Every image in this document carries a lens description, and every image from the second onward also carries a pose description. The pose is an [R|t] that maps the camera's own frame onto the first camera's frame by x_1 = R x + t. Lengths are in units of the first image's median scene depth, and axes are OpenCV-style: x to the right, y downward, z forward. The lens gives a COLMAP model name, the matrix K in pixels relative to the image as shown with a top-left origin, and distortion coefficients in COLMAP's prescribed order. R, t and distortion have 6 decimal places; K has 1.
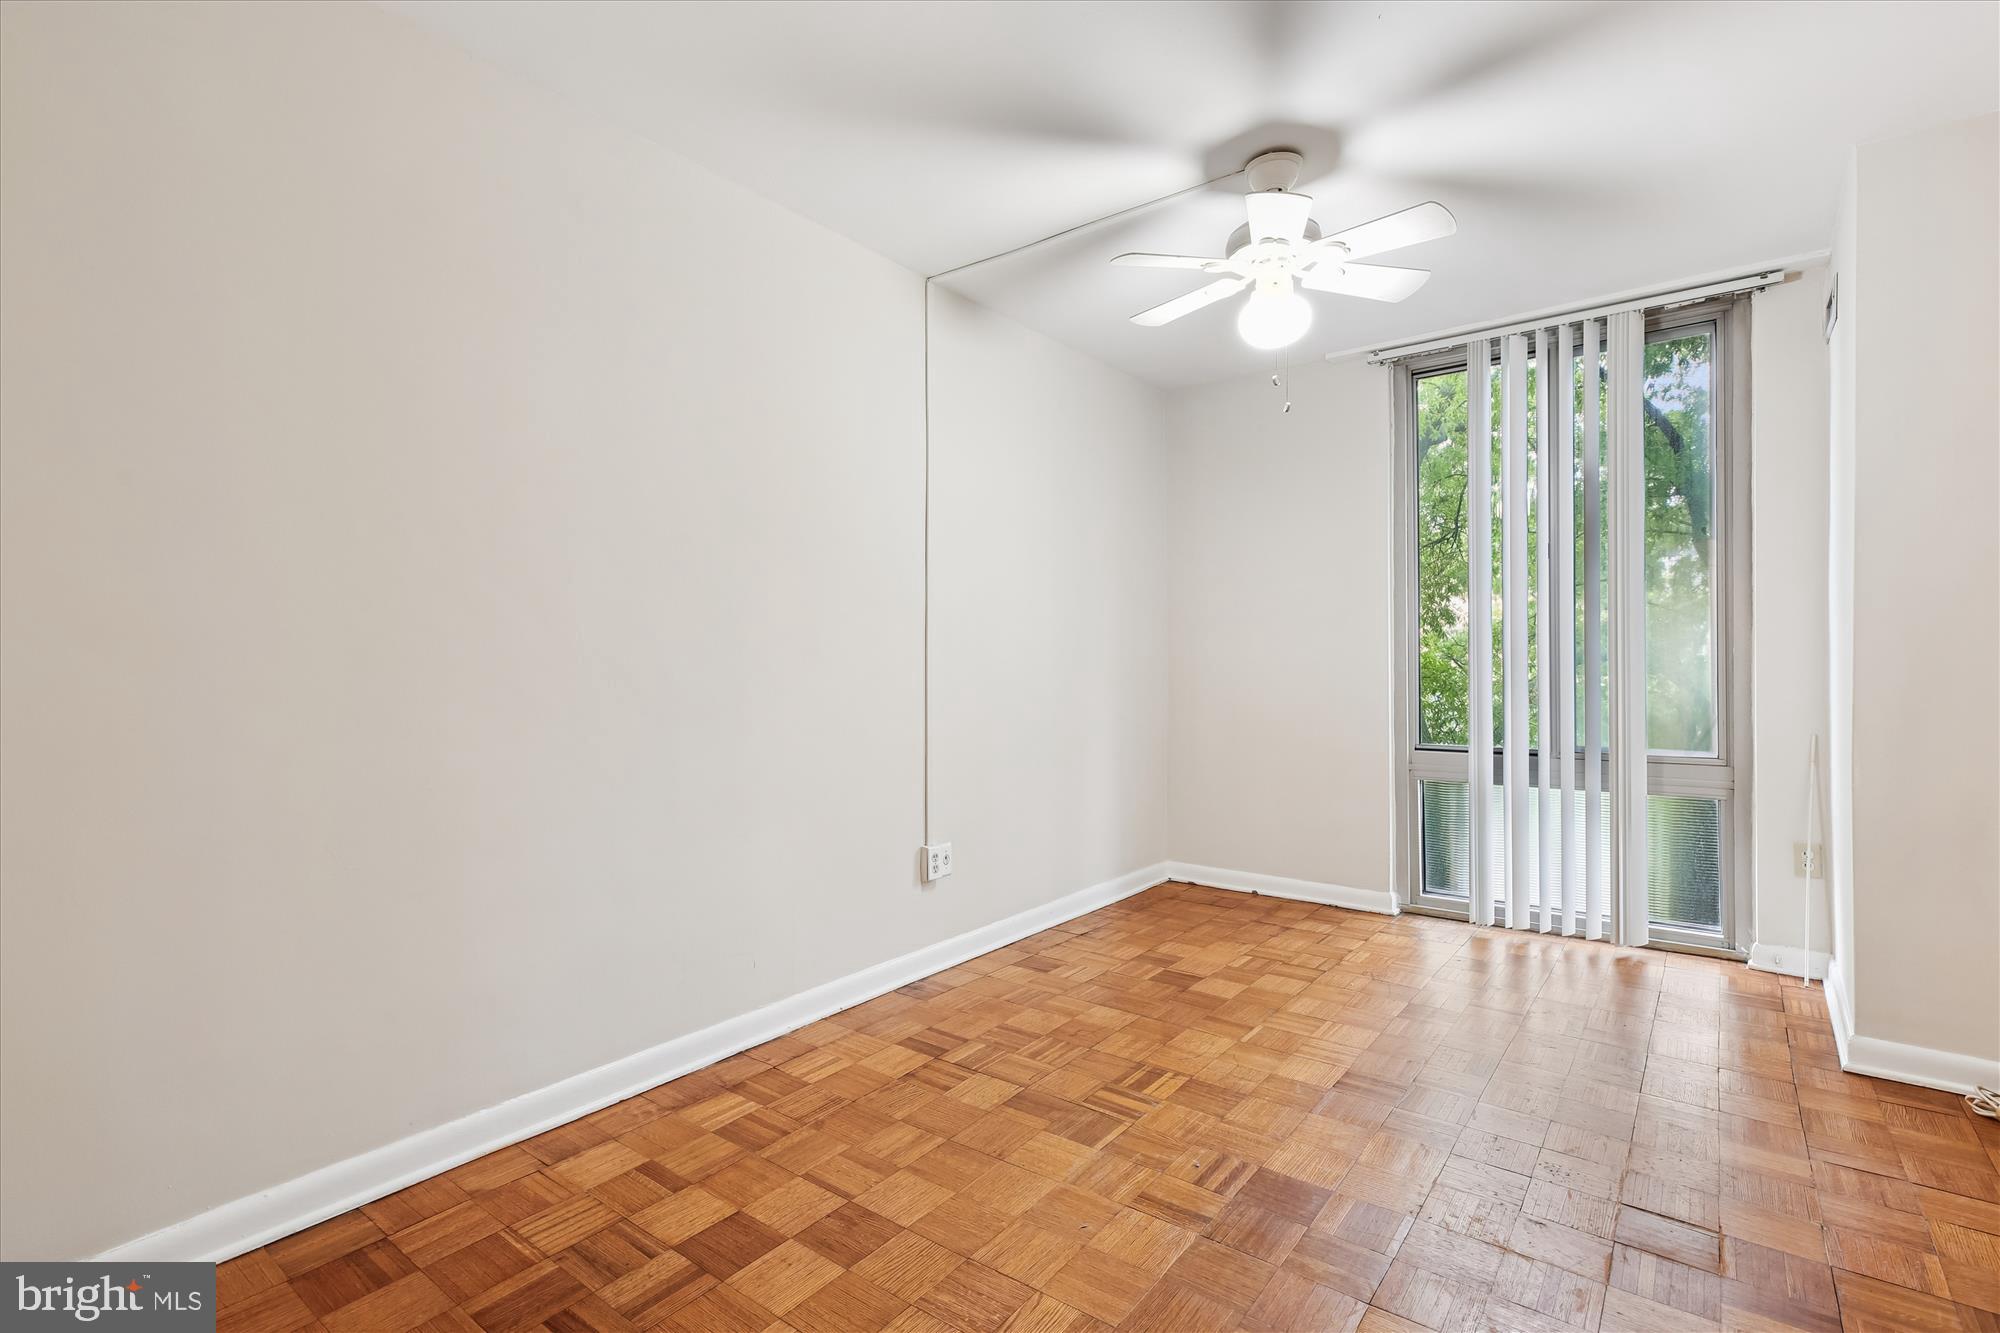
lens RADIAL K [[890.7, 0, 1001.8], [0, 890.7, 656.6], [0, 0, 1]] dist [0.002133, 0.000089]
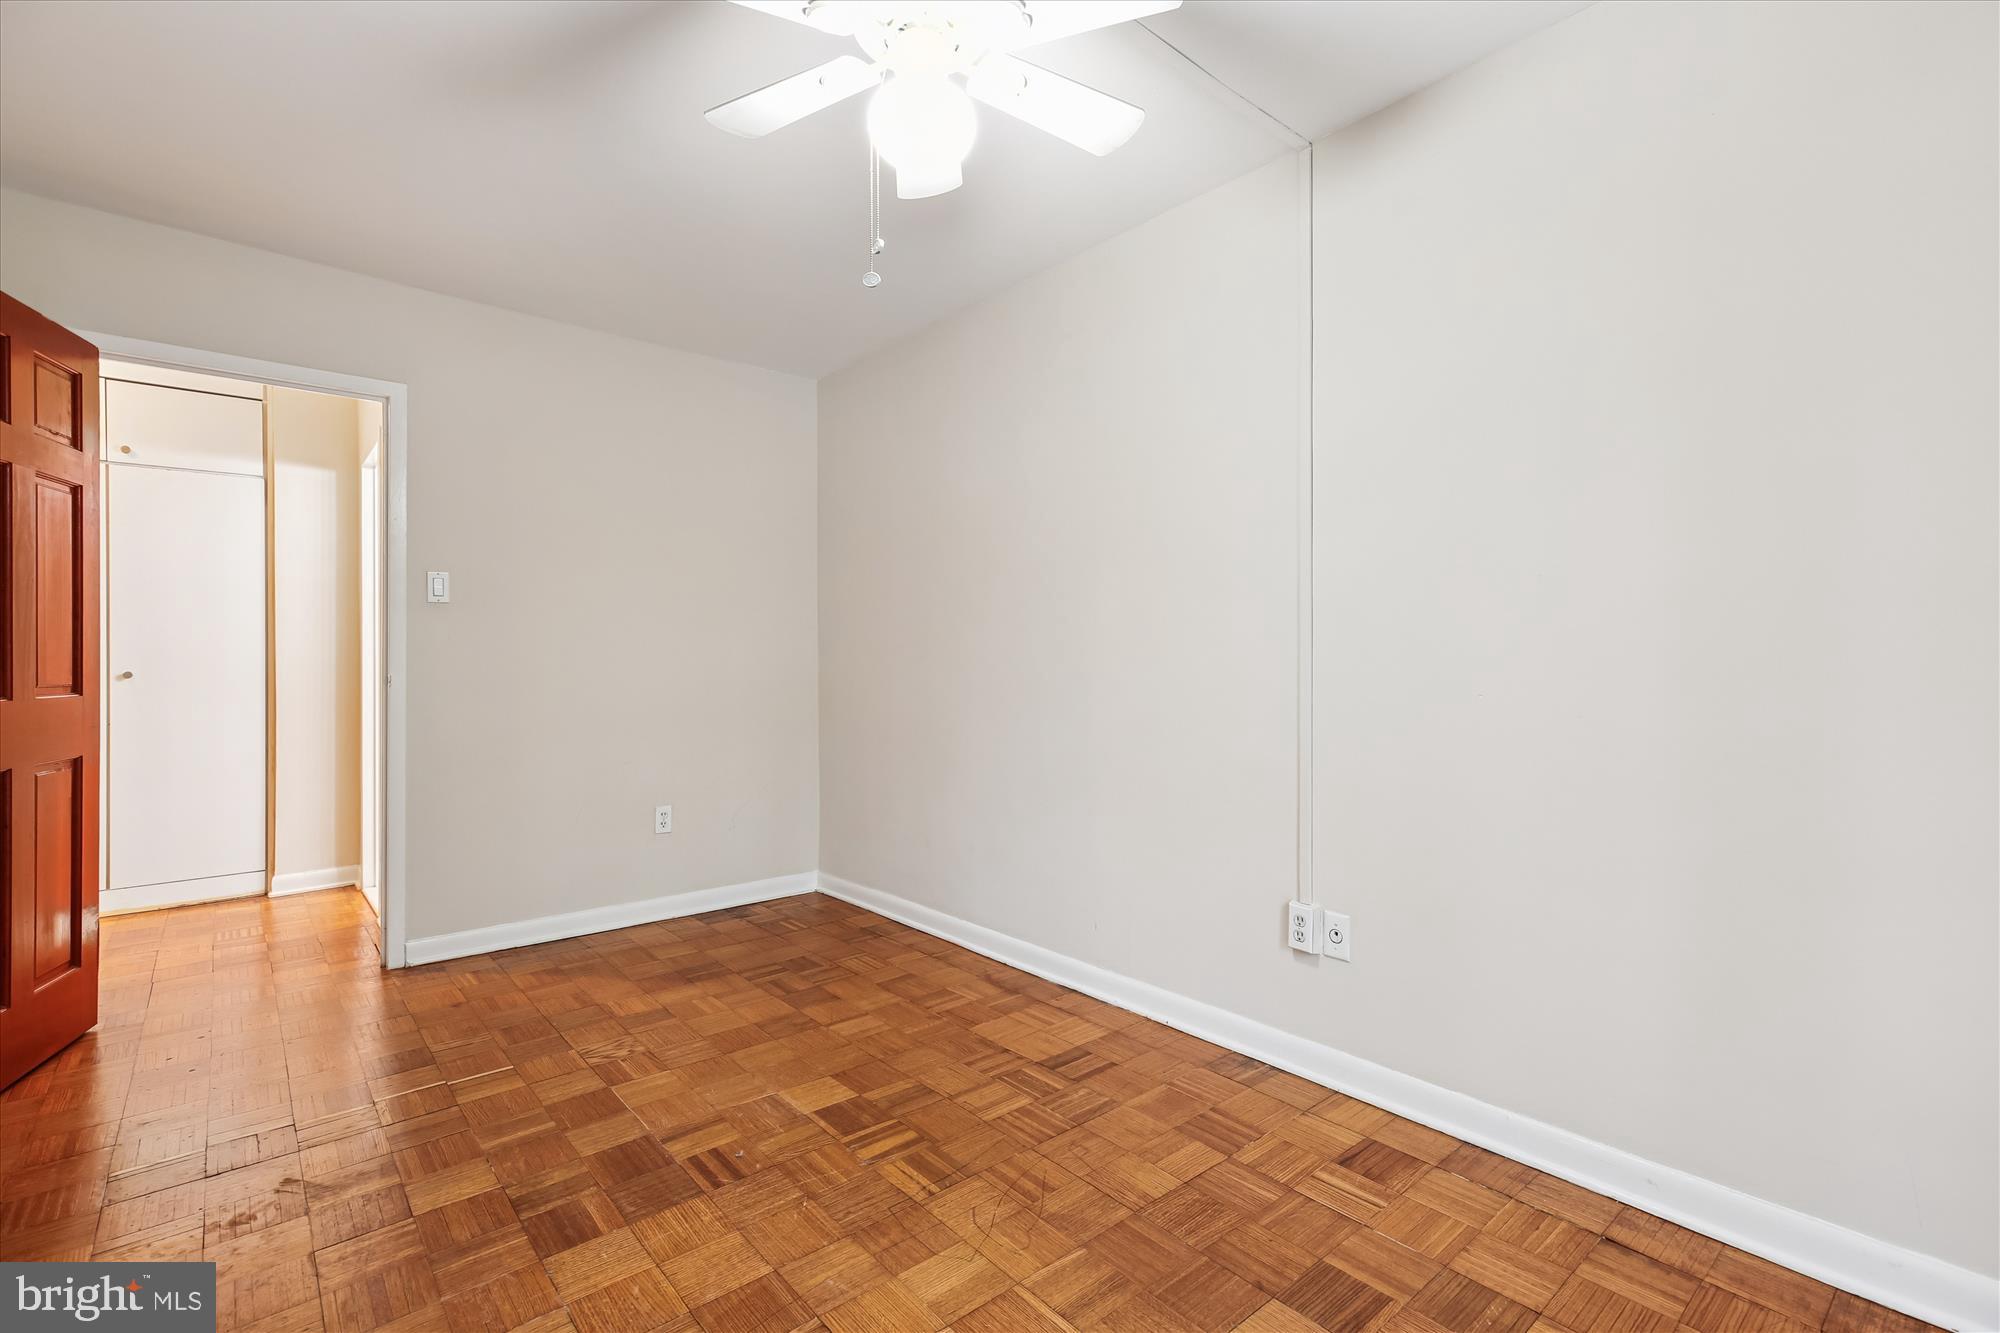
lens RADIAL K [[890.7, 0, 1001.8], [0, 890.7, 656.6], [0, 0, 1]] dist [0.002133, 0.000089]
pose [[-0.176609, -0.002508, -0.984278, 0.875677], [0.006088, 0.999975, -0.003640, 0.009630], [0.984262, -0.006636, -0.176589, 1.115018]]
